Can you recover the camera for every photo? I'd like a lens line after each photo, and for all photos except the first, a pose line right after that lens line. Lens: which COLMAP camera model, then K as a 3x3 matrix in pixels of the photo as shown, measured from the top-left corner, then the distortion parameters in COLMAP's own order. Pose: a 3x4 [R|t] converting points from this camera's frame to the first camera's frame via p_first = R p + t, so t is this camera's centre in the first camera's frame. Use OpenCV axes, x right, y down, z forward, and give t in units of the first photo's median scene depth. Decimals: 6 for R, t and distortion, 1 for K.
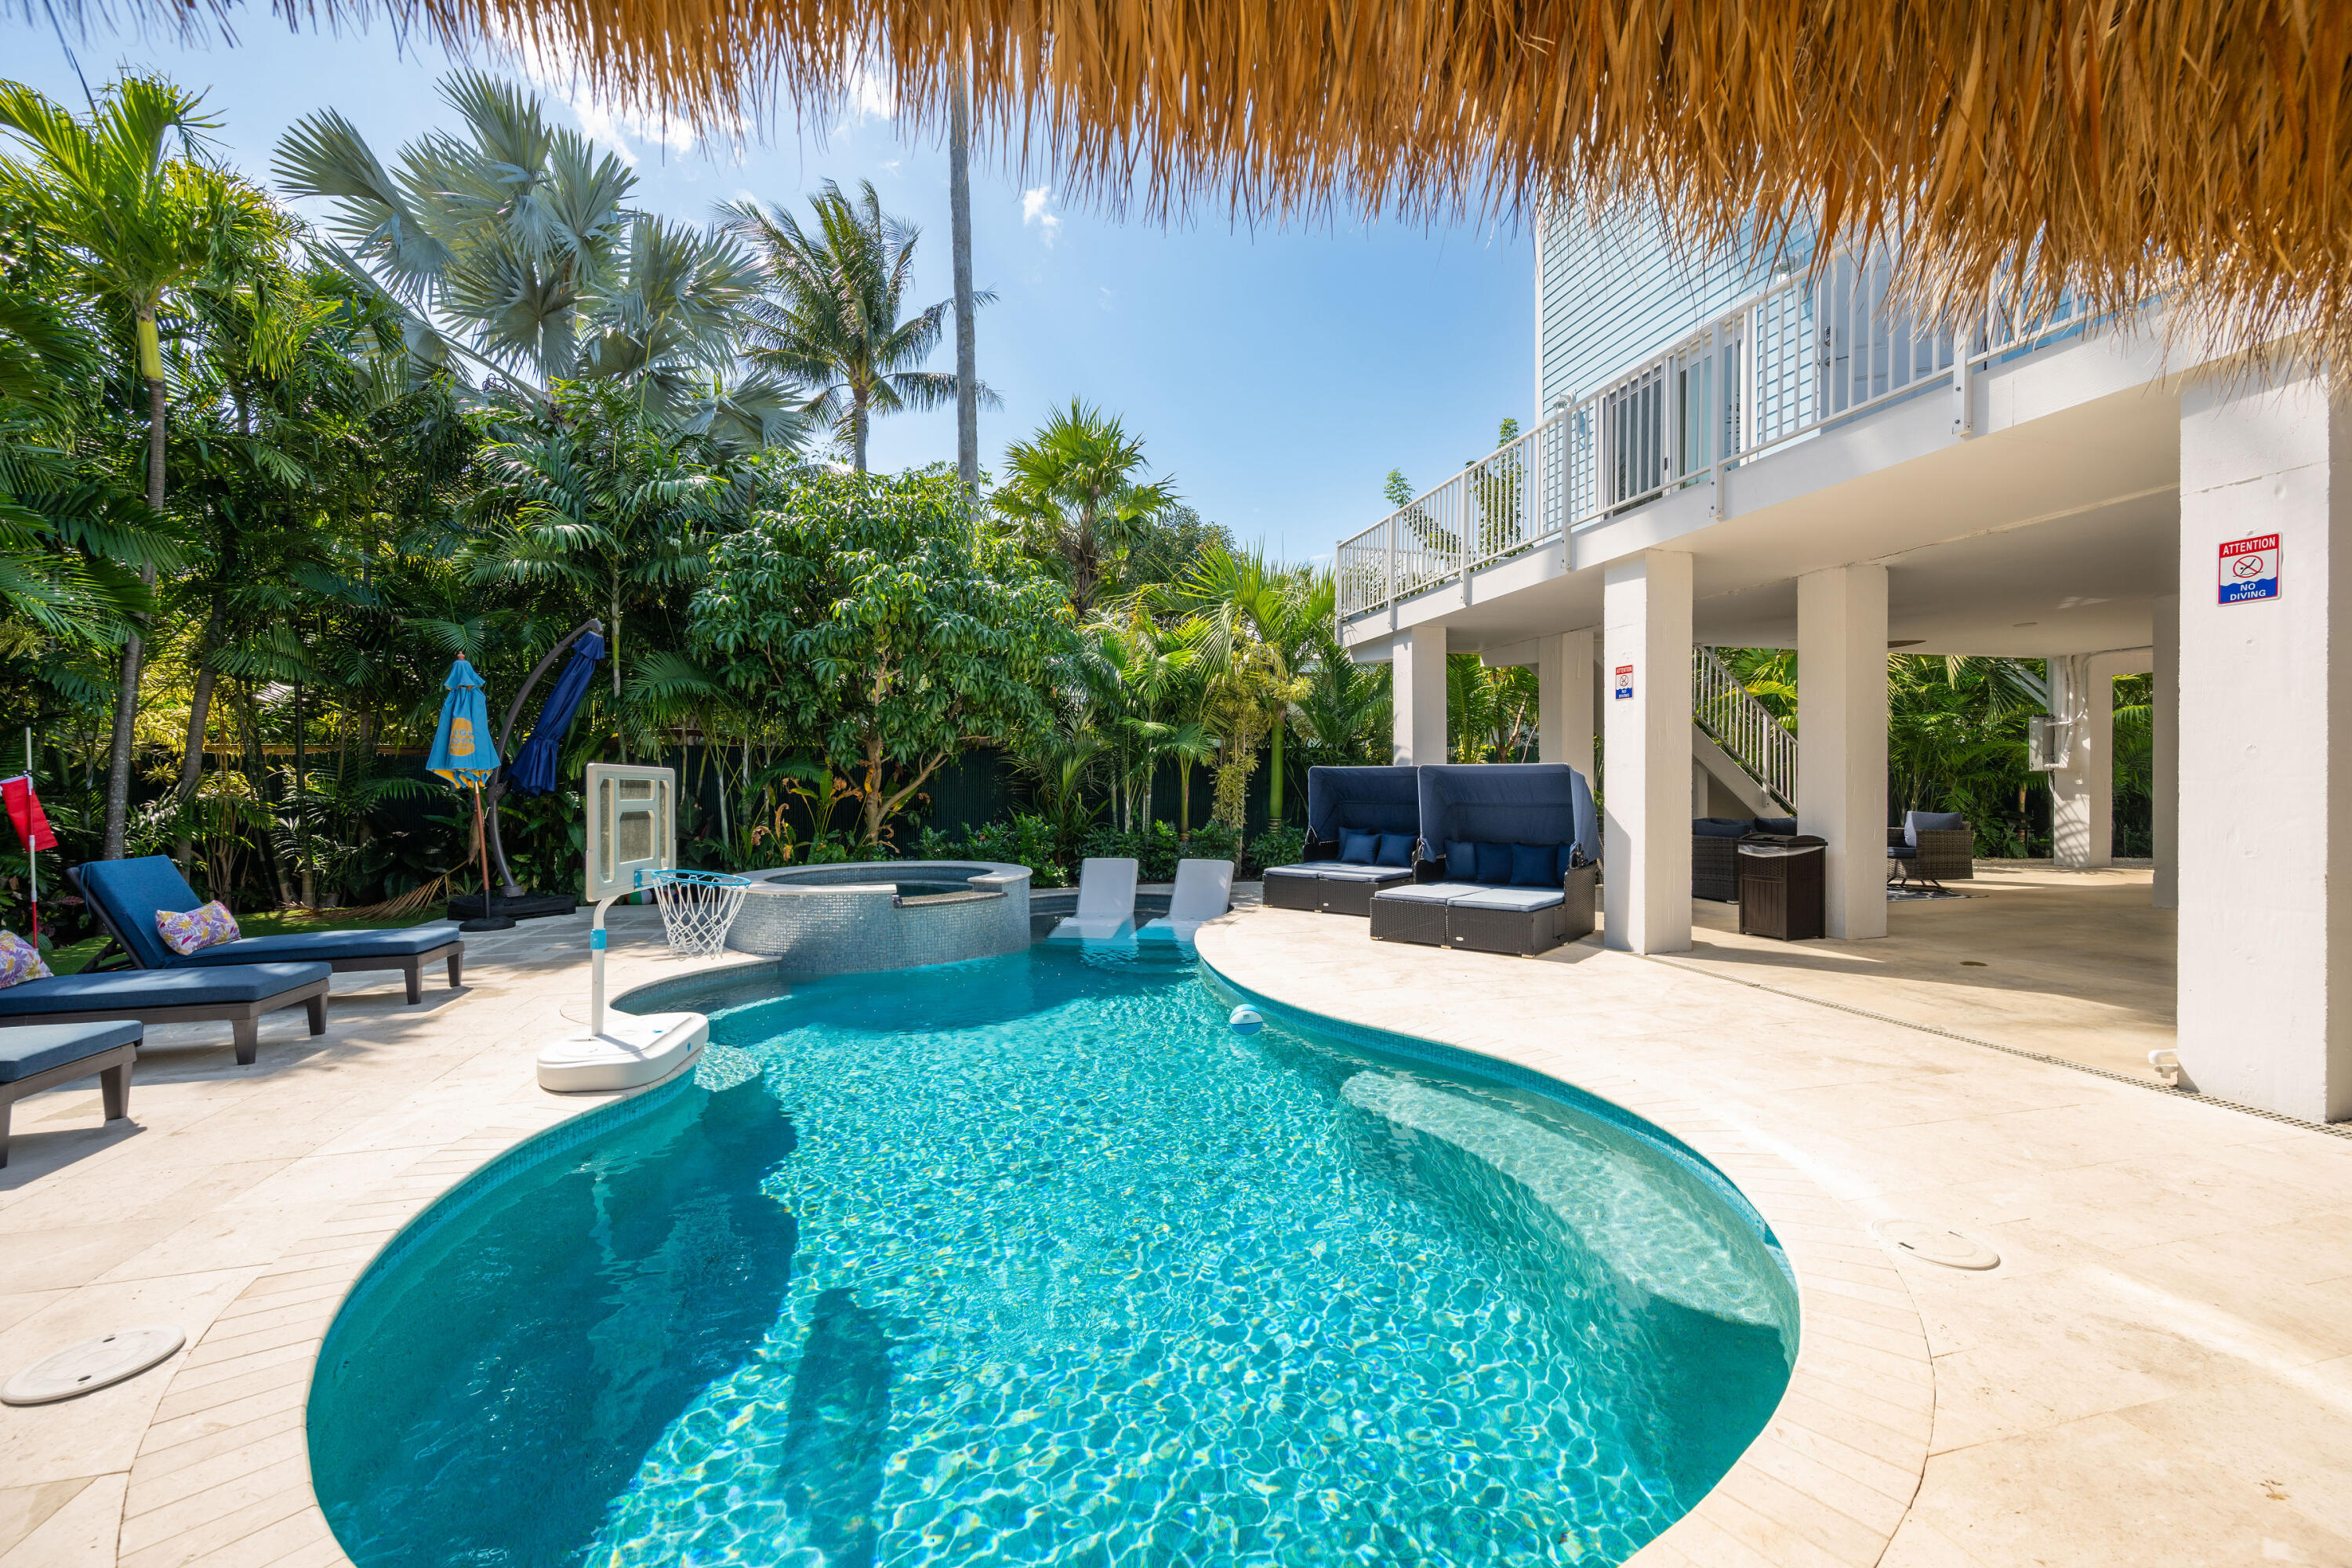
lens RADIAL K [[919.7, 0, 1172.7], [0, 919.7, 792.8], [0, 0, 1]] dist [-0.001308, 0.000052]
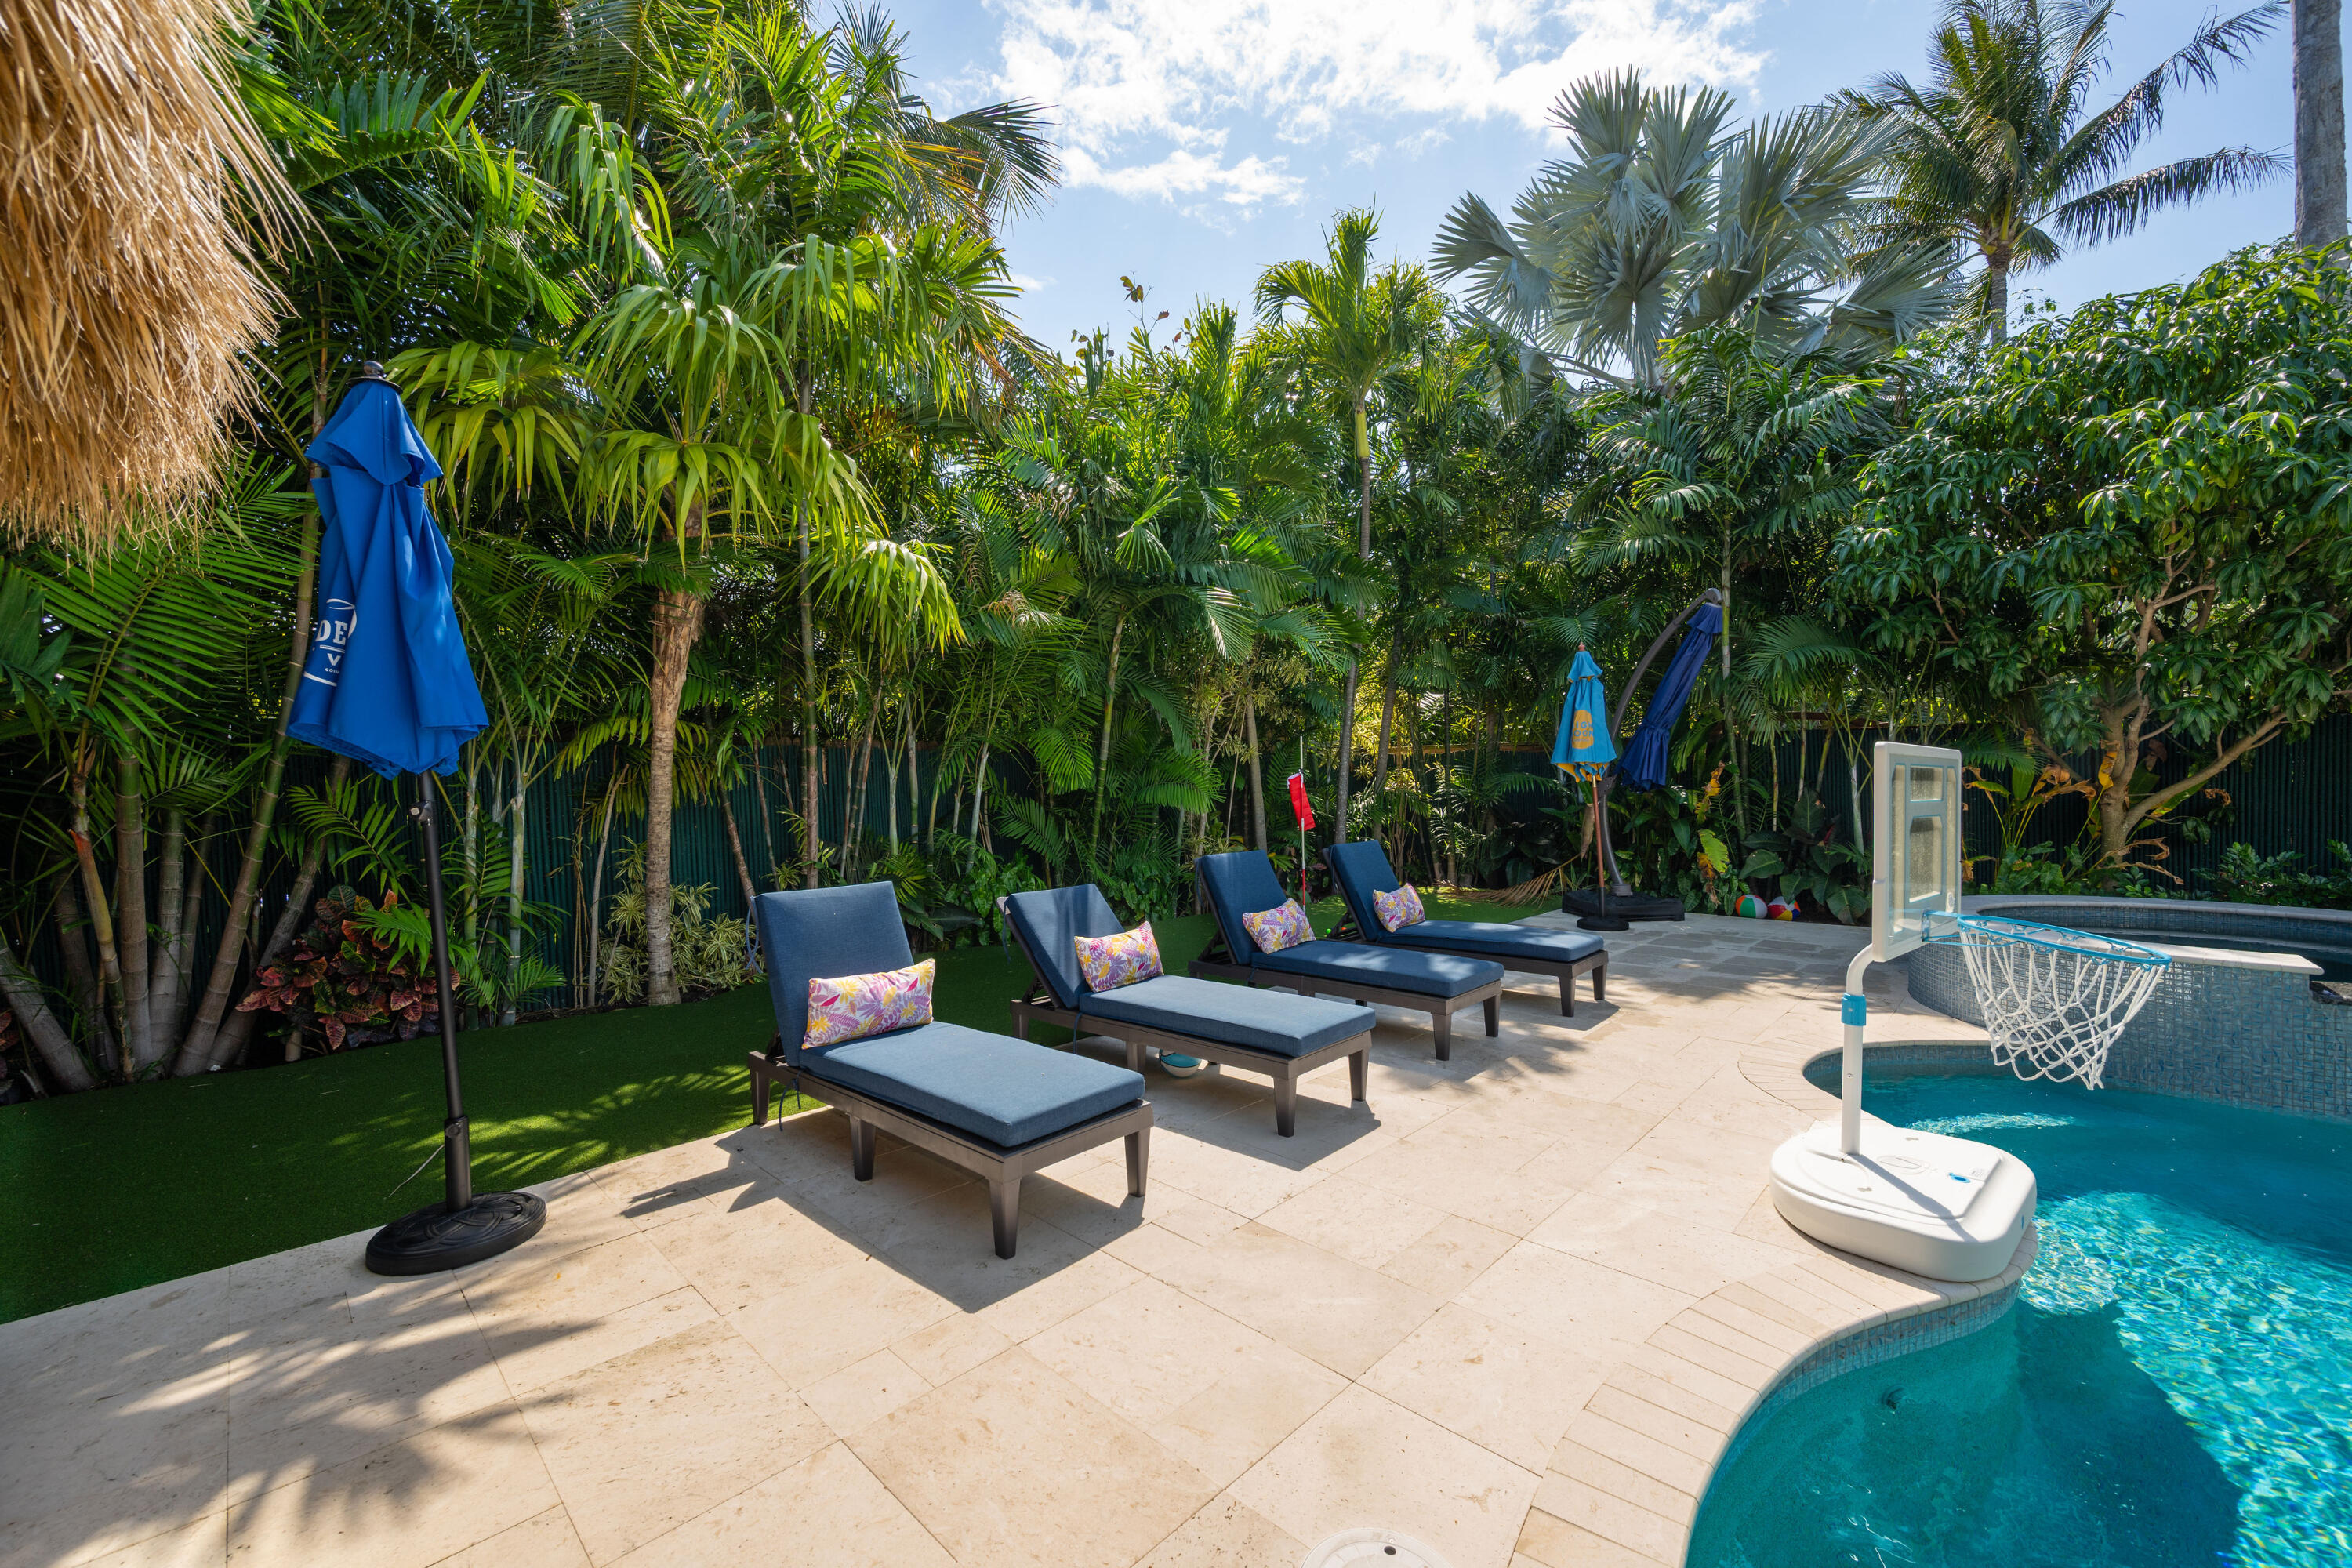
lens RADIAL K [[919.7, 0, 1180.0], [0, 919.7, 788.2], [0, 0, 1]] dist [-0.001308, 0.000052]
pose [[0.522605, 0.004540, -0.852563, -0.137590], [-0.003962, 0.999988, 0.002897, 0.000478], [0.852566, 0.001864, 0.522616, 0.105434]]
